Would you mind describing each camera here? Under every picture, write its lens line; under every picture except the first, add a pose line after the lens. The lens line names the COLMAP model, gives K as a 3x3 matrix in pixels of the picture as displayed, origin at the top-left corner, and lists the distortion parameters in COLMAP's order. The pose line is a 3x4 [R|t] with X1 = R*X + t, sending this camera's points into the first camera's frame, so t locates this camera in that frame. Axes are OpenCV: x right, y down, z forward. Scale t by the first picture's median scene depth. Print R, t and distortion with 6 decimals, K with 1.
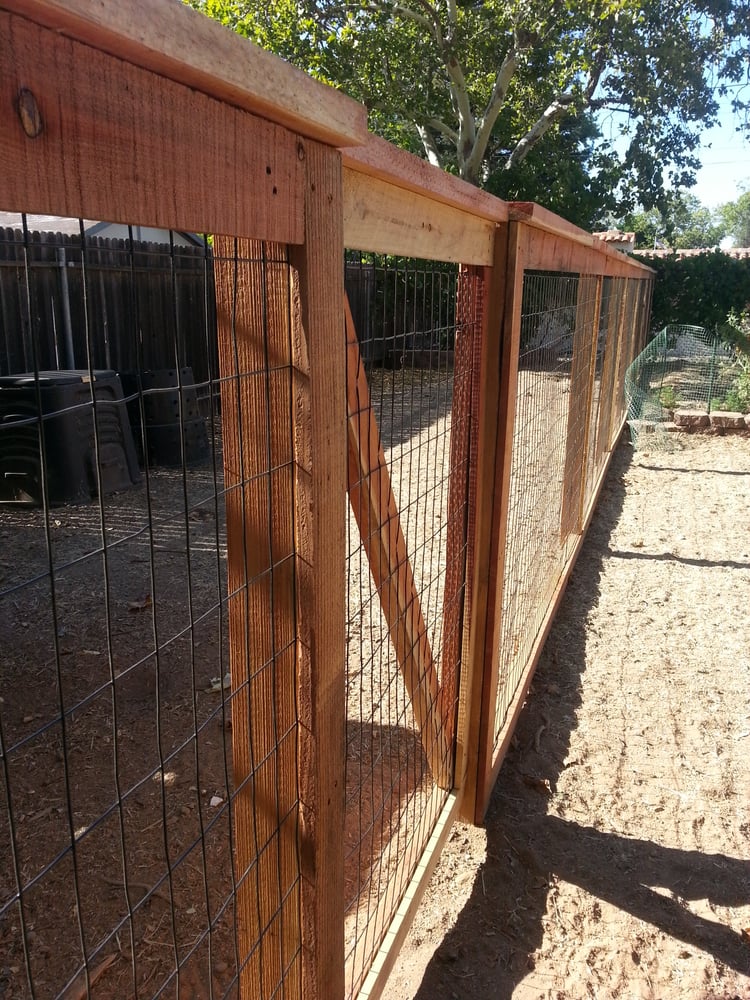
lens RADIAL K [[813.7, 0, 375.0], [0, 813.7, 500.0], [0, 0, 1]] dist [0.126887, -0.221735]
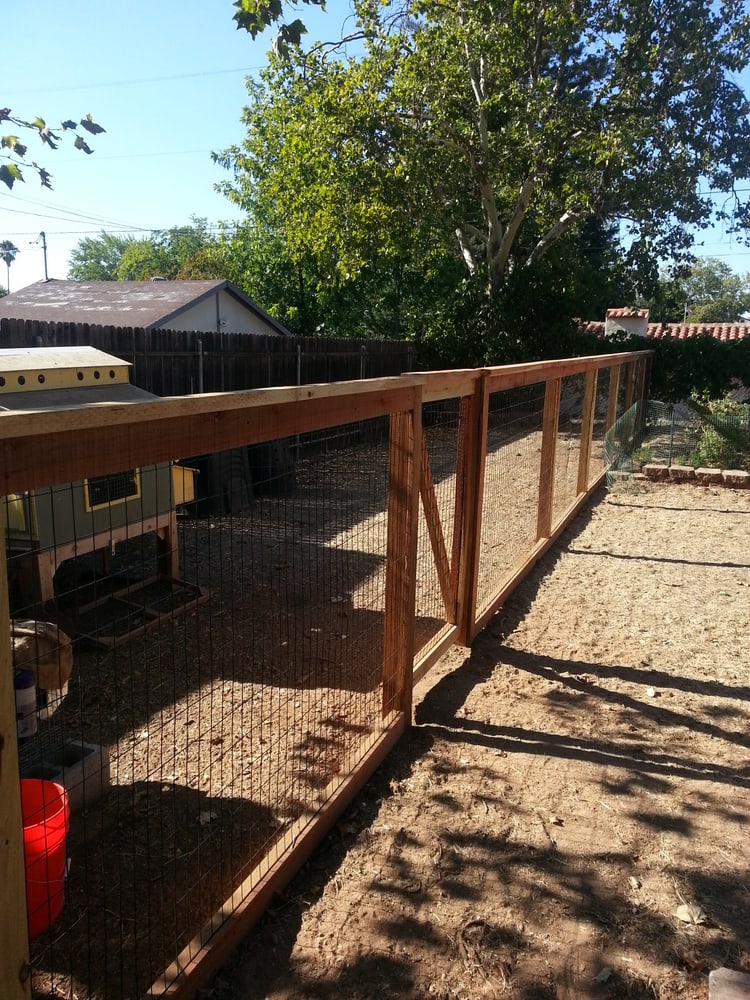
lens RADIAL K [[813.7, 0, 375.0], [0, 813.7, 500.0], [0, 0, 1]] dist [0.126887, -0.221735]
pose [[0.998904, 0.022134, -0.041234, -0.017815], [-0.024784, 0.997583, -0.064909, 0.076962], [0.039697, 0.065860, 0.997039, -0.564079]]
